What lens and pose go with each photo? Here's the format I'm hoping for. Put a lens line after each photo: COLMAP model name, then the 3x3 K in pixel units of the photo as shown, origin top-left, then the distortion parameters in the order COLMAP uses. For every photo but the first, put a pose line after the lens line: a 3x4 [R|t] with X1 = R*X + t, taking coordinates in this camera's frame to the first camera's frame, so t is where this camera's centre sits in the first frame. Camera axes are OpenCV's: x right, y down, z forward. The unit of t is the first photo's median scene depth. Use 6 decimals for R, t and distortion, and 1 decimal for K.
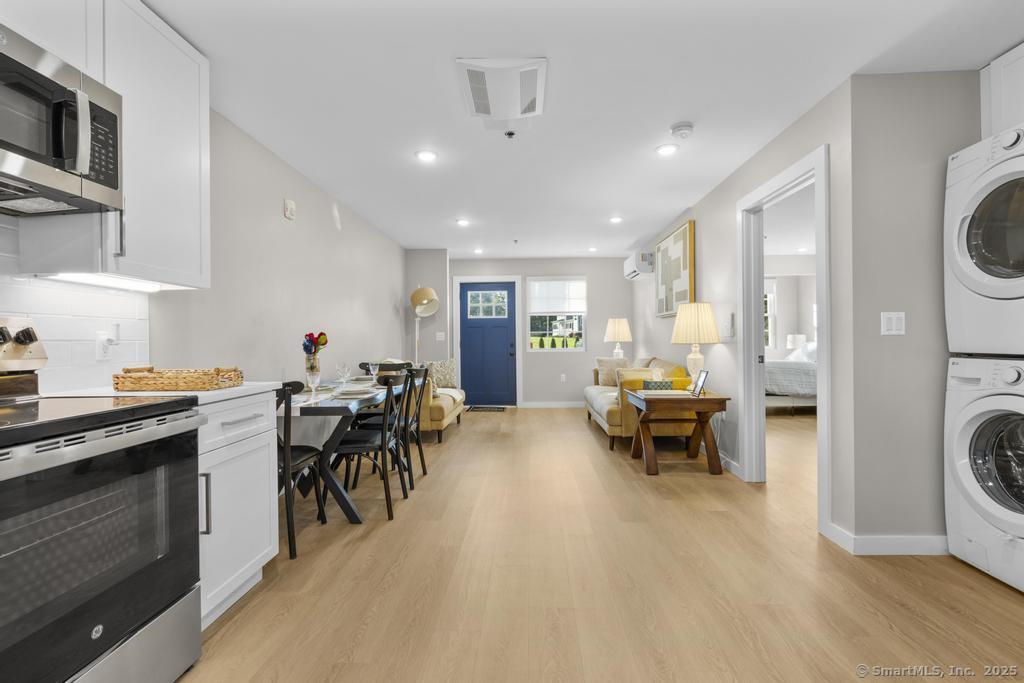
lens RADIAL K [[459.1, 0, 512.2], [0, 459.1, 340.4], [0, 0, 1]] dist [-0.008766, 0.004604]
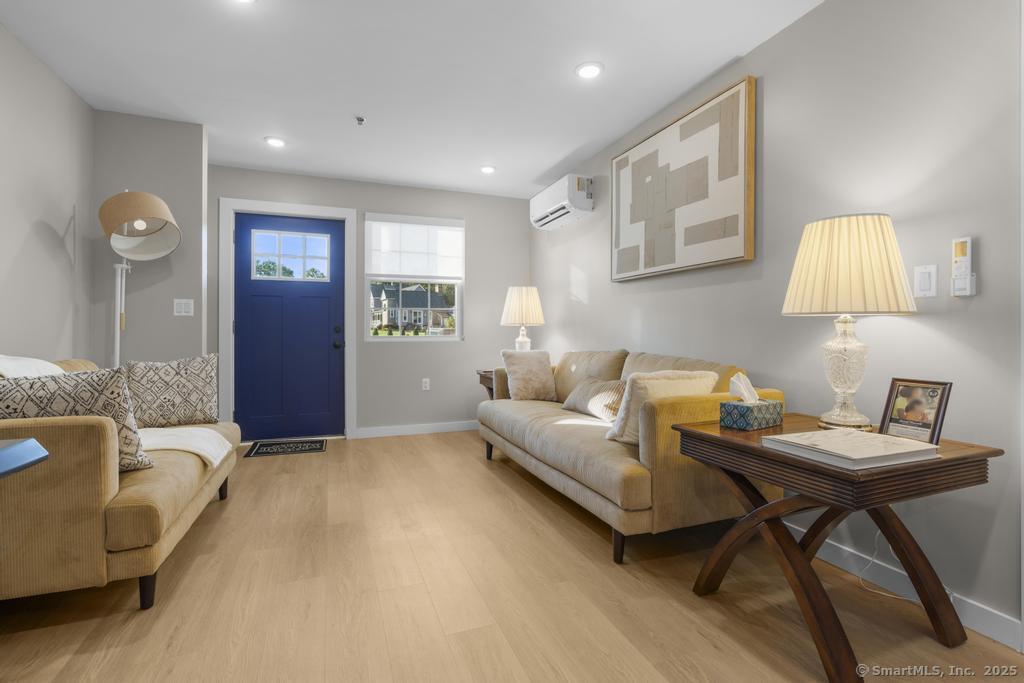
lens RADIAL K [[469.7, 0, 507.9], [0, 469.7, 330.4], [0, 0, 1]] dist [-0.002596, 0.000739]
pose [[0.921018, 0.010764, 0.389372, -0.051452], [-0.008023, 0.999930, -0.008666, 0.022686], [-0.389438, 0.004857, 0.921040, 0.592769]]
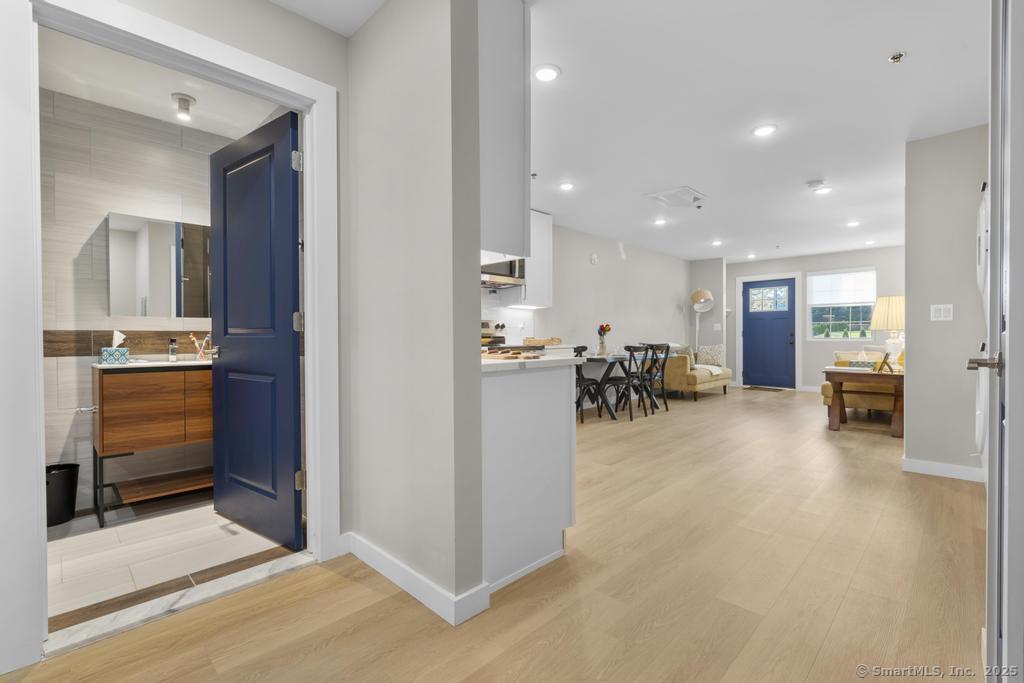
lens RADIAL K [[459.1, 0, 512.2], [0, 459.1, 340.4], [0, 0, 1]] dist [-0.008766, 0.004604]
pose [[0.740639, 0.011372, -0.671807, 0.382790], [-0.001839, 0.999887, 0.014898, 0.014271], [0.671901, -0.009799, 0.740577, -0.445637]]
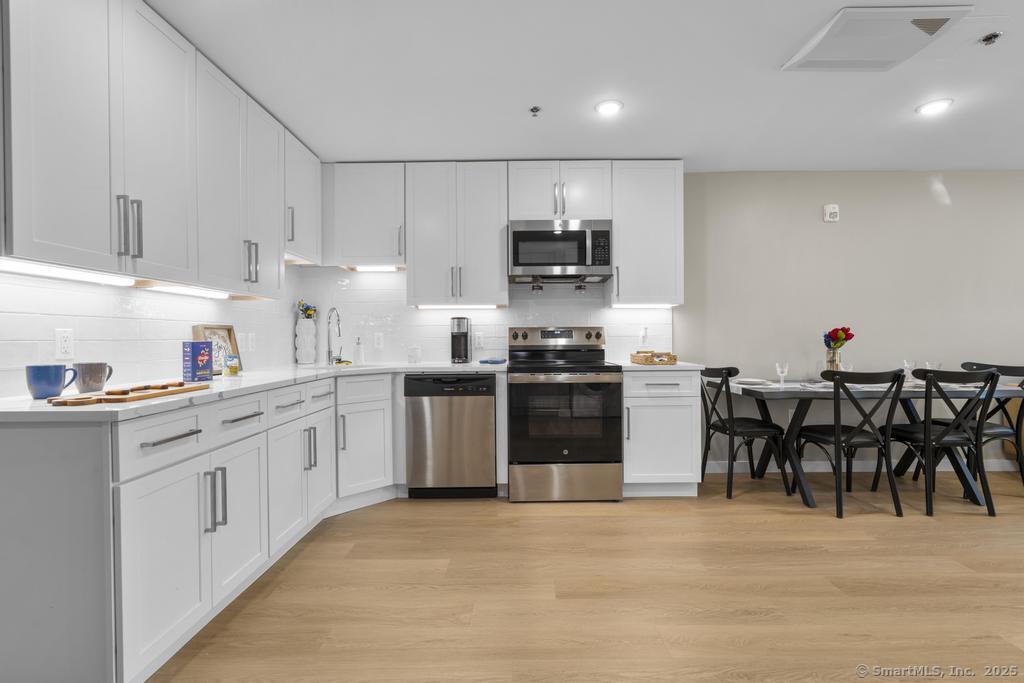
lens RADIAL K [[459.1, 0, 512.2], [0, 459.1, 340.4], [0, 0, 1]] dist [-0.008766, 0.004604]
pose [[0.035919, 0.015216, -0.999239, 0.402461], [0.005128, 0.999868, 0.015410, -0.005992], [0.999342, -0.005677, 0.035837, 0.152724]]
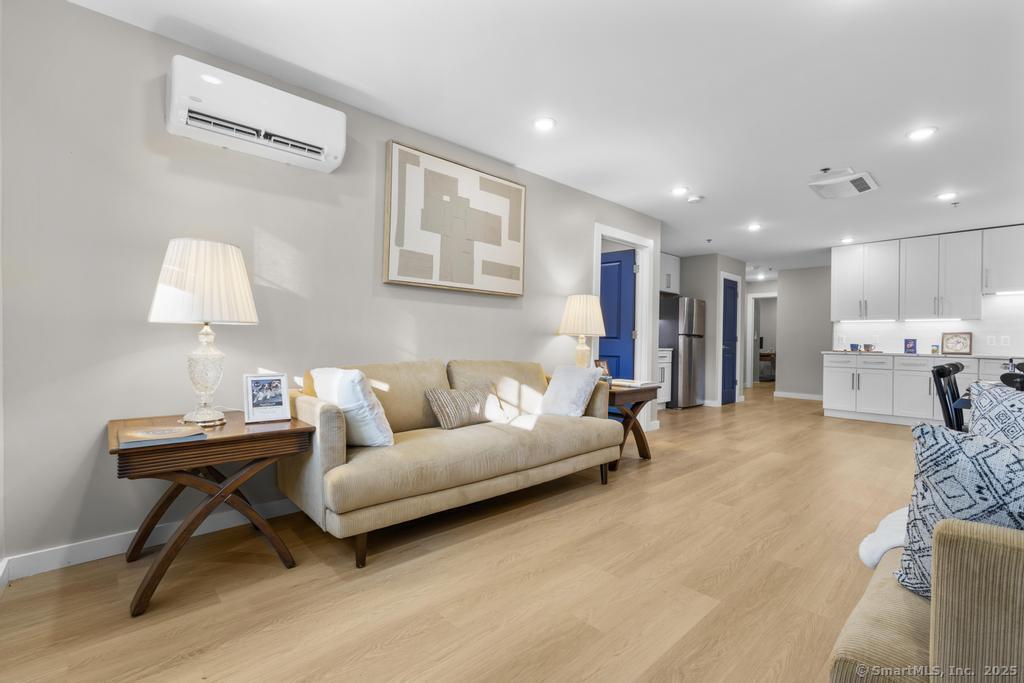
lens RADIAL K [[459.1, 0, 512.2], [0, 459.1, 340.4], [0, 0, 1]] dist [-0.008766, 0.004604]
pose [[-0.708017, -0.003453, 0.706187, -0.171437], [-0.009030, 0.999951, -0.004164, 0.019492], [-0.706138, -0.009325, -0.708013, 1.508056]]
